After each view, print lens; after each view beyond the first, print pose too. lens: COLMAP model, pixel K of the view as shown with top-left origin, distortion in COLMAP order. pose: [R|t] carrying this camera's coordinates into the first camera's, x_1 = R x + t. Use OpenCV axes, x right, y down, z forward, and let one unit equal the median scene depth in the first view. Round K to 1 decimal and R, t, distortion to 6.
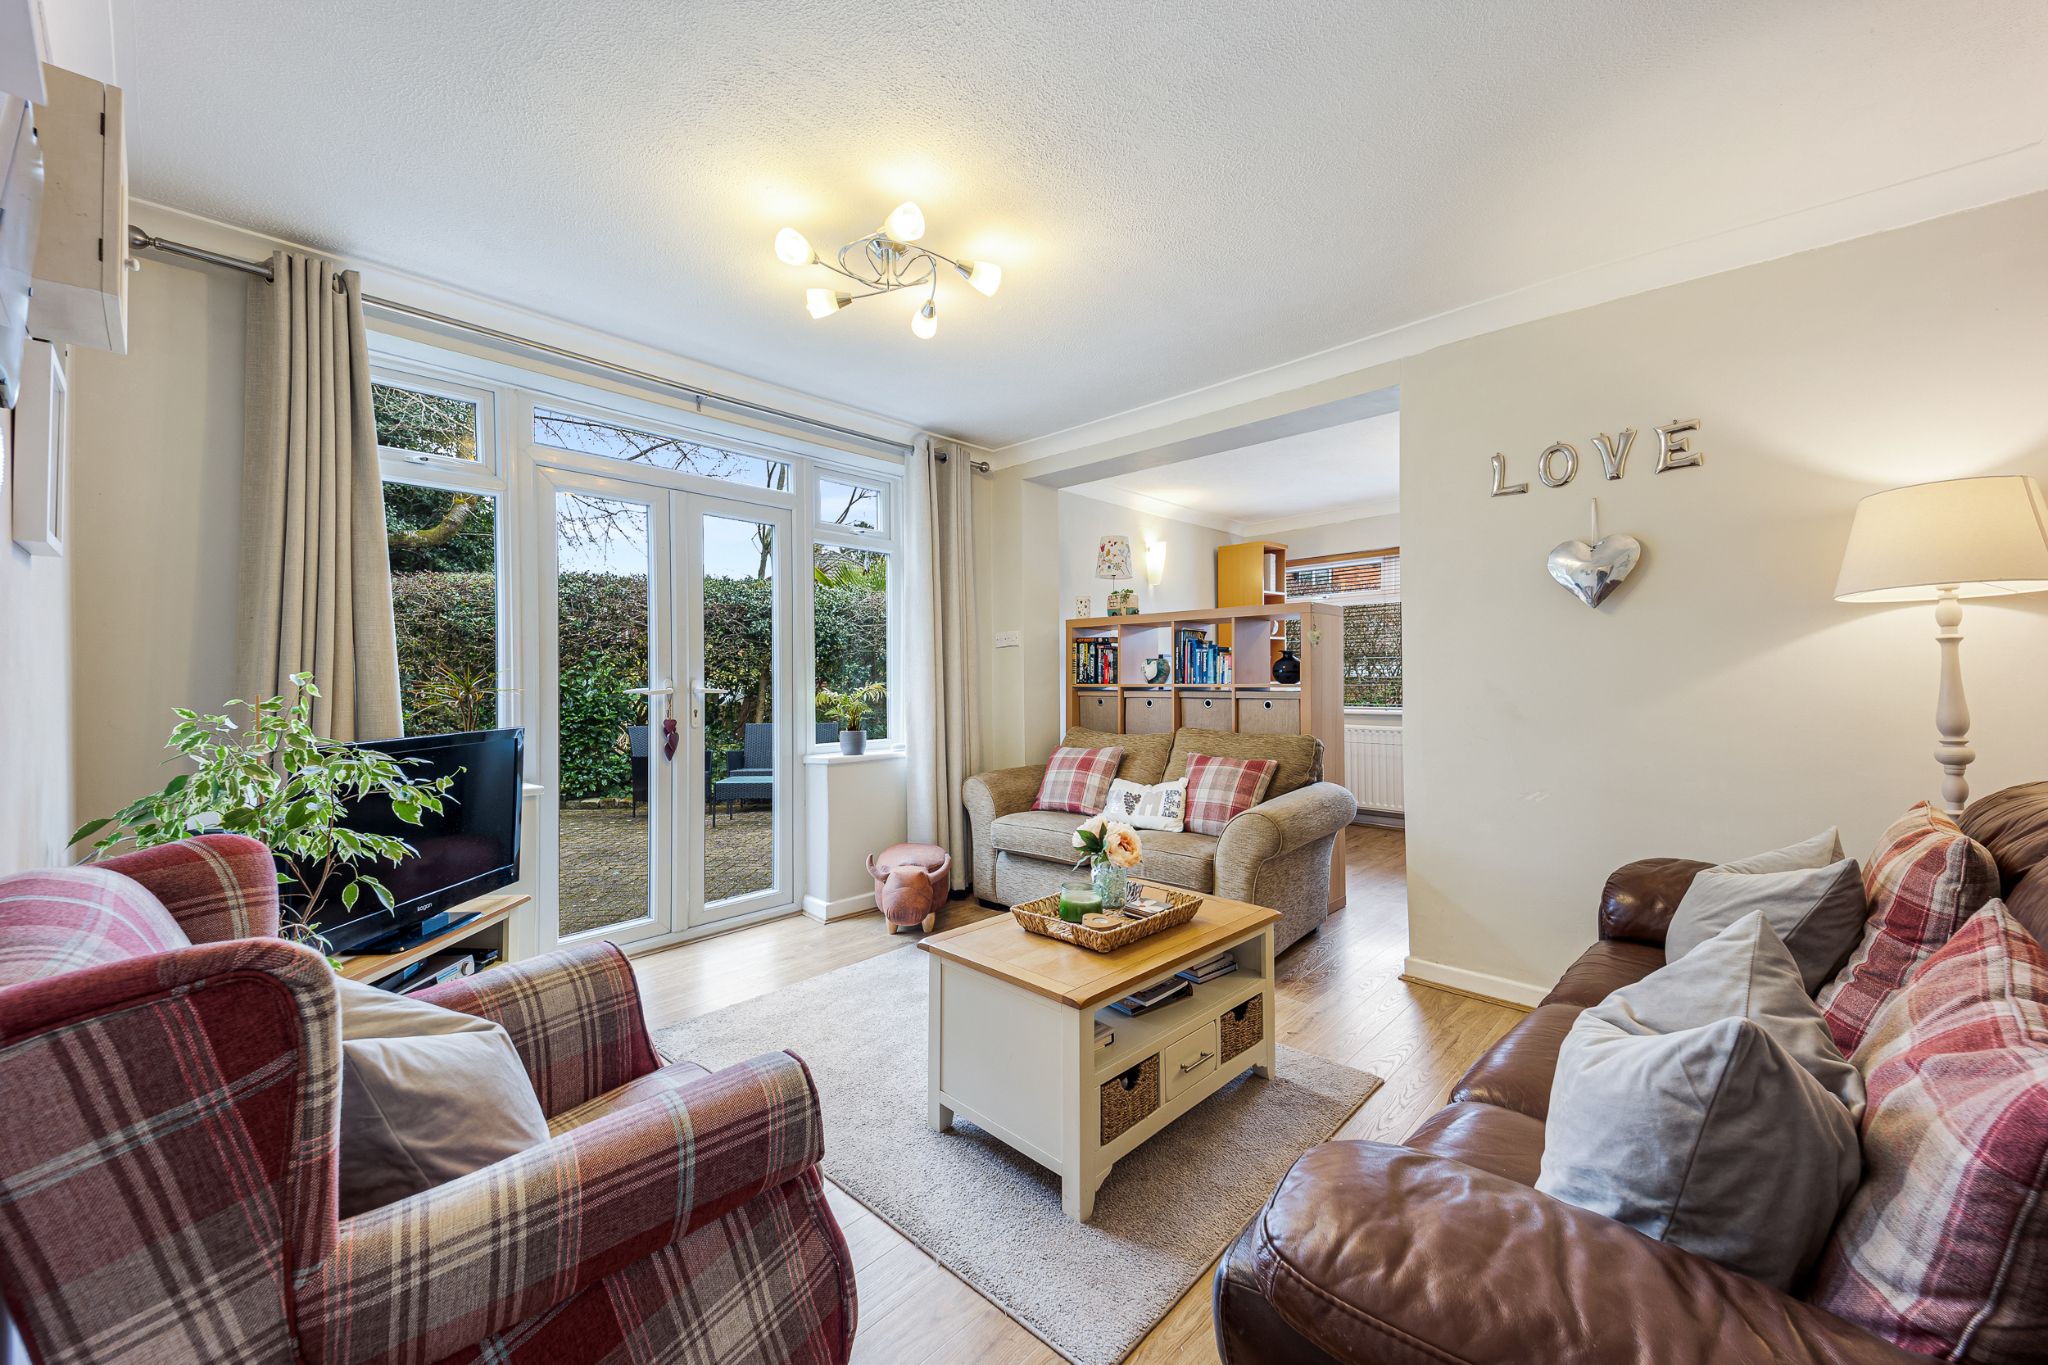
lens RADIAL K [[778.7, 0, 1015.6], [0, 778.7, 677.2], [0, 0, 1]] dist [0.002775, 0.000091]
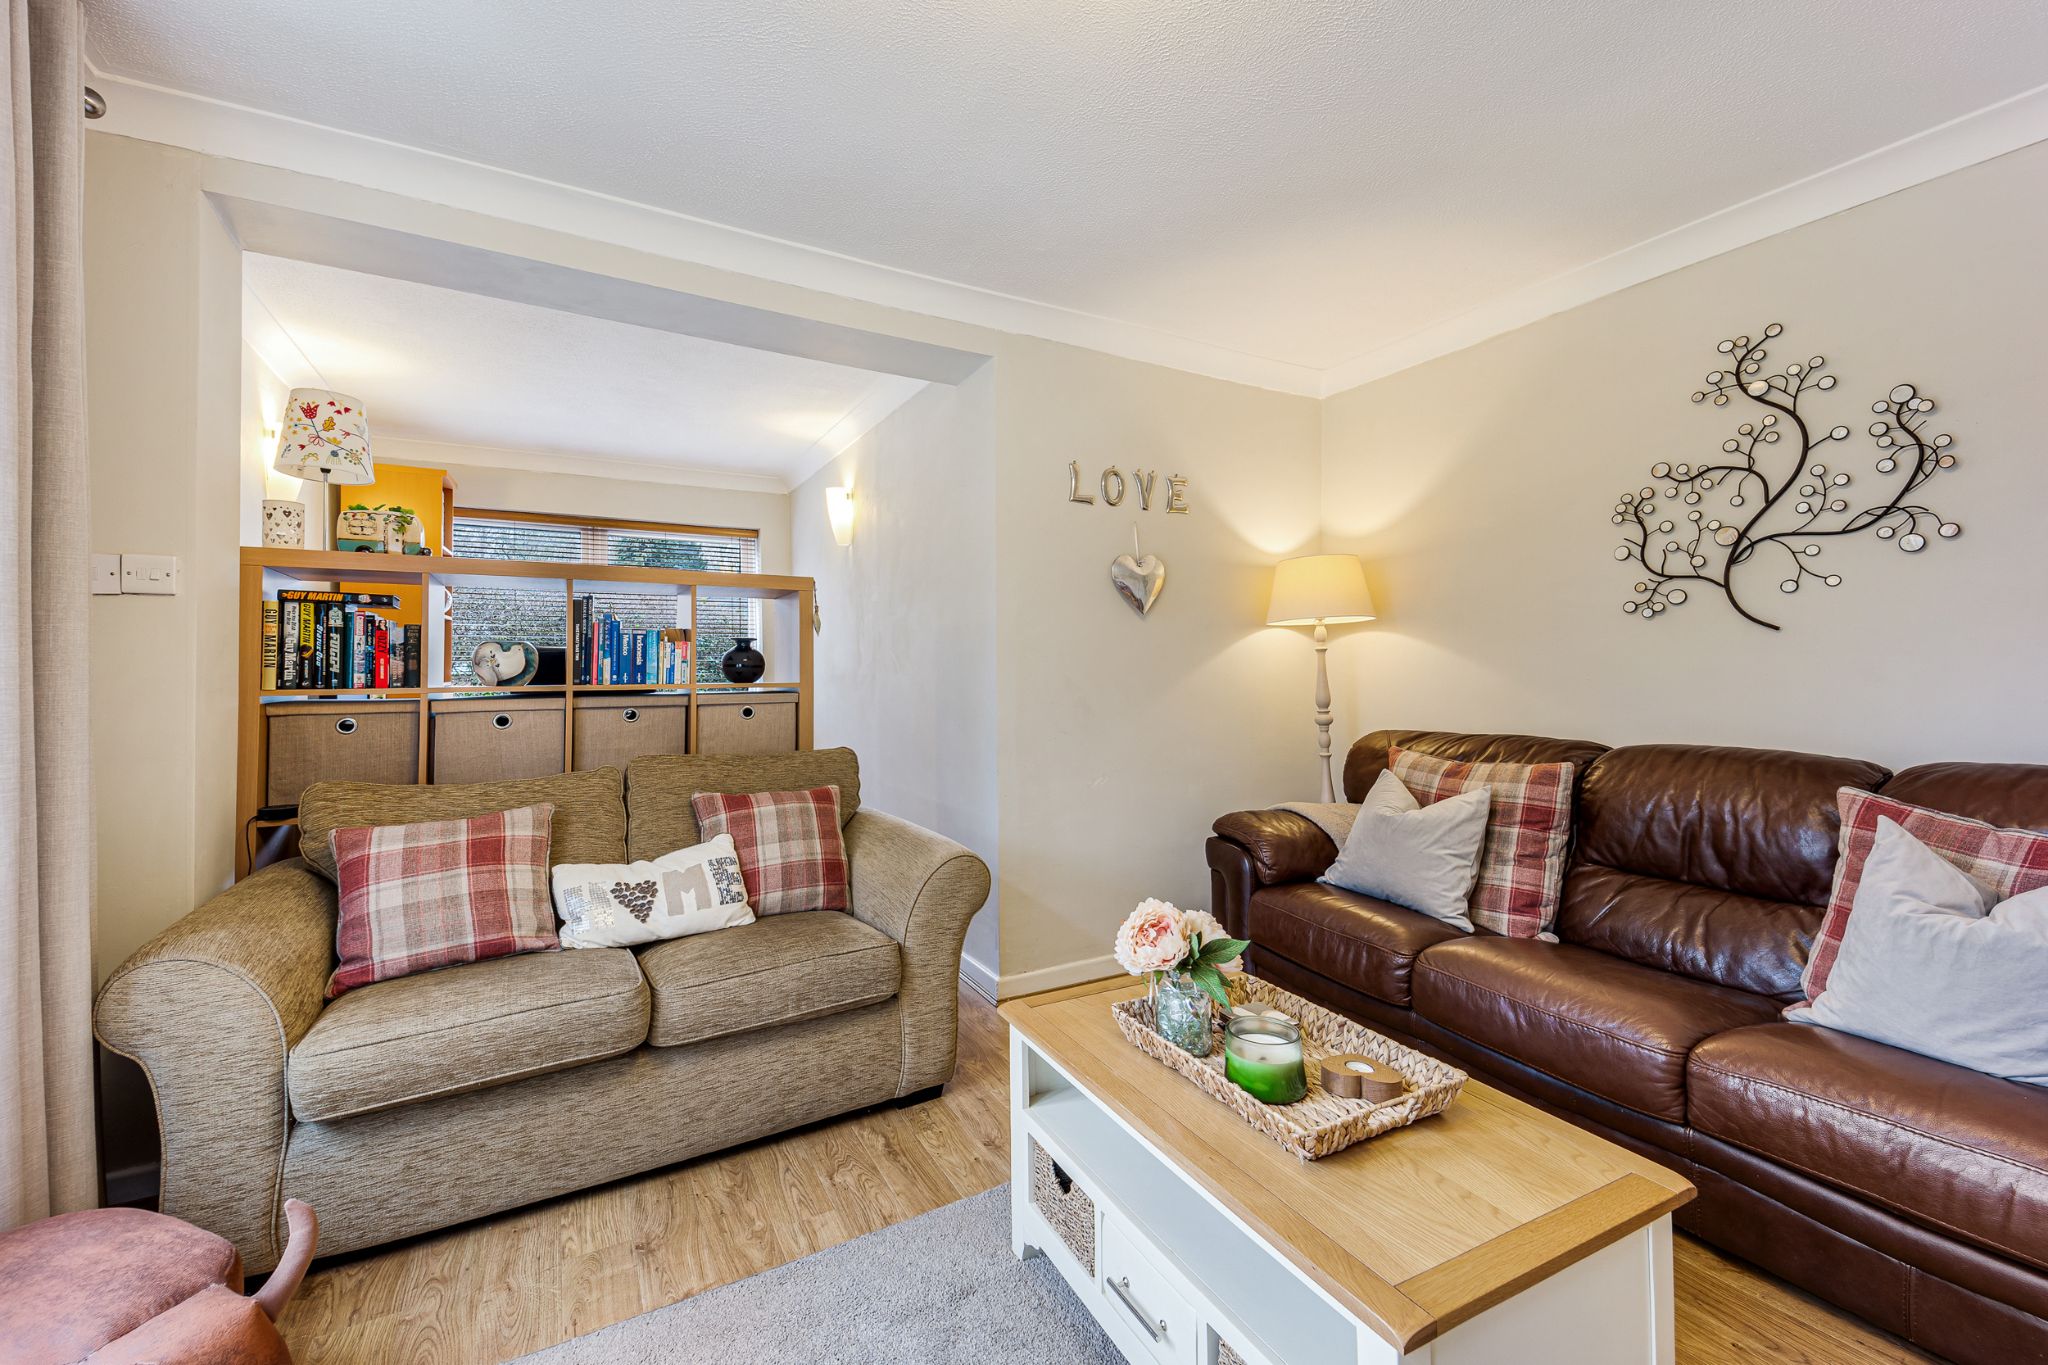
lens RADIAL K [[778.7, 0, 1014.3], [0, 778.7, 669.5], [0, 0, 1]] dist [0.002775, 0.000091]
pose [[0.287035, 0.004613, 0.957909, -0.291408], [0.001040, 0.999986, -0.005127, -0.000223], [-0.957919, 0.002468, 0.287027, 0.548787]]
